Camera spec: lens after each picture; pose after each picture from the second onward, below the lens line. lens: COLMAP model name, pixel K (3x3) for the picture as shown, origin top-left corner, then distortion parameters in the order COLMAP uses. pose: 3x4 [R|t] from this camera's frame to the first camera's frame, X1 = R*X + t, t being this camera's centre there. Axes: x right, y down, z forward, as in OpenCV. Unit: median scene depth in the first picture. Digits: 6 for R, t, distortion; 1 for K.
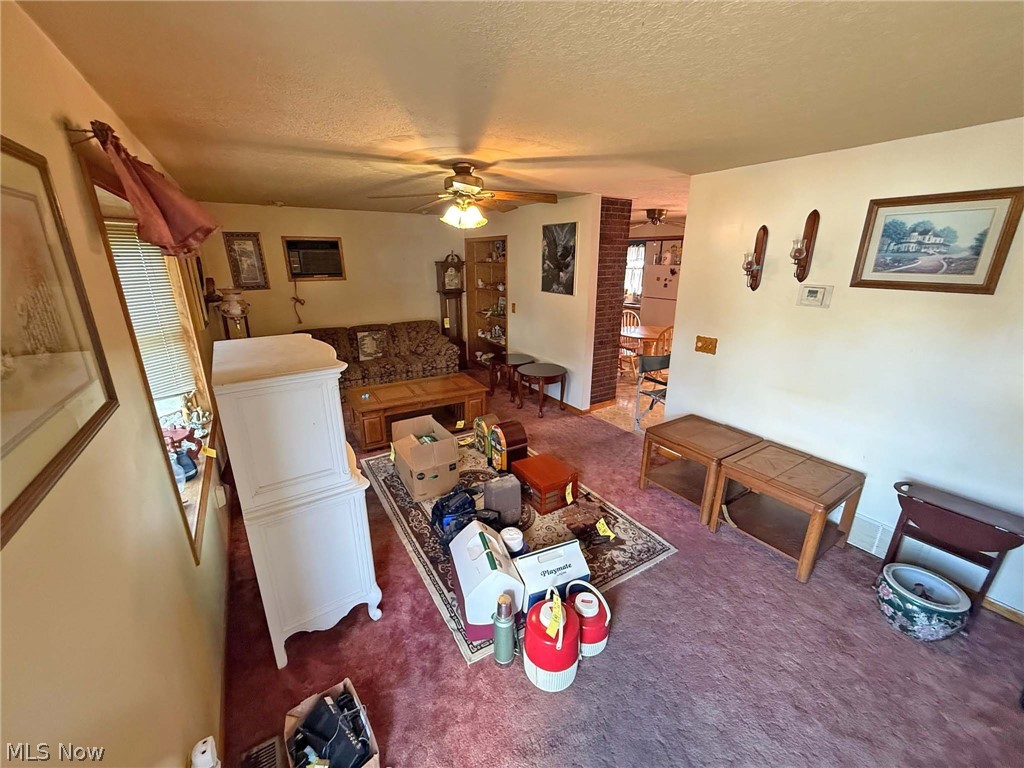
lens RADIAL K [[406.2, 0, 511.5], [0, 406.2, 382.9], [0, 0, 1]] dist [-0.000160, -0.000003]
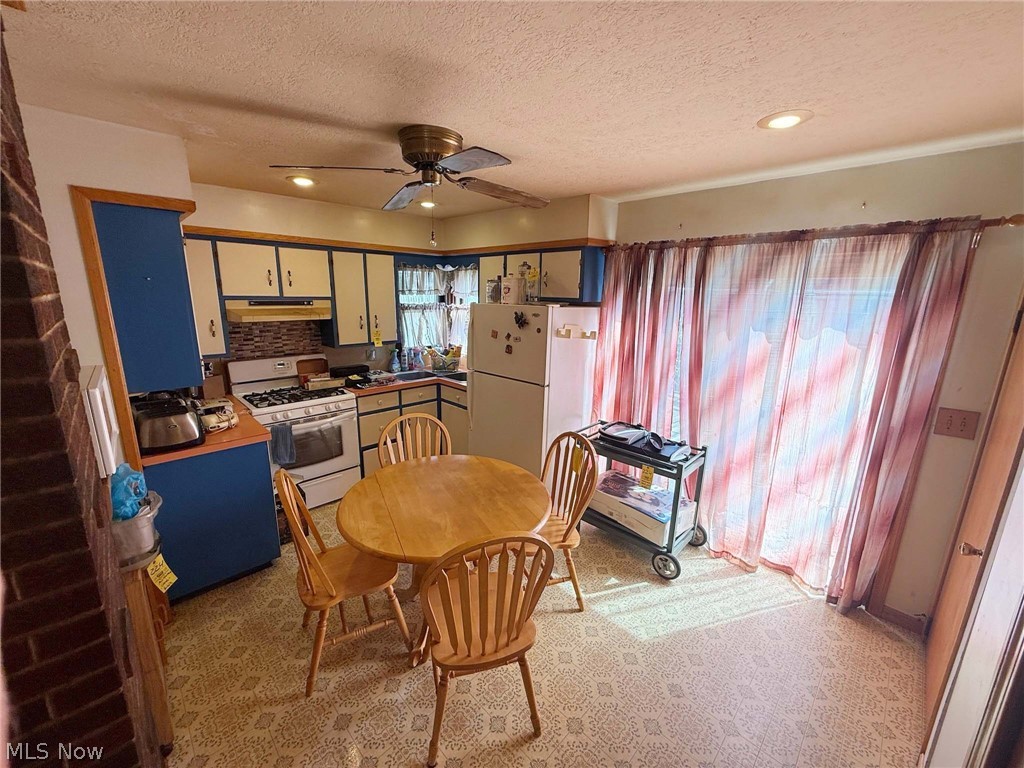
lens RADIAL K [[406.2, 0, 511.4], [0, 406.2, 384.4], [0, 0, 1]] dist [-0.000160, -0.000003]
pose [[0.974577, -0.032320, 0.221709, 0.280402], [0.049994, 0.995962, -0.074573, -0.167923], [-0.218404, 0.083761, 0.972257, 0.569011]]
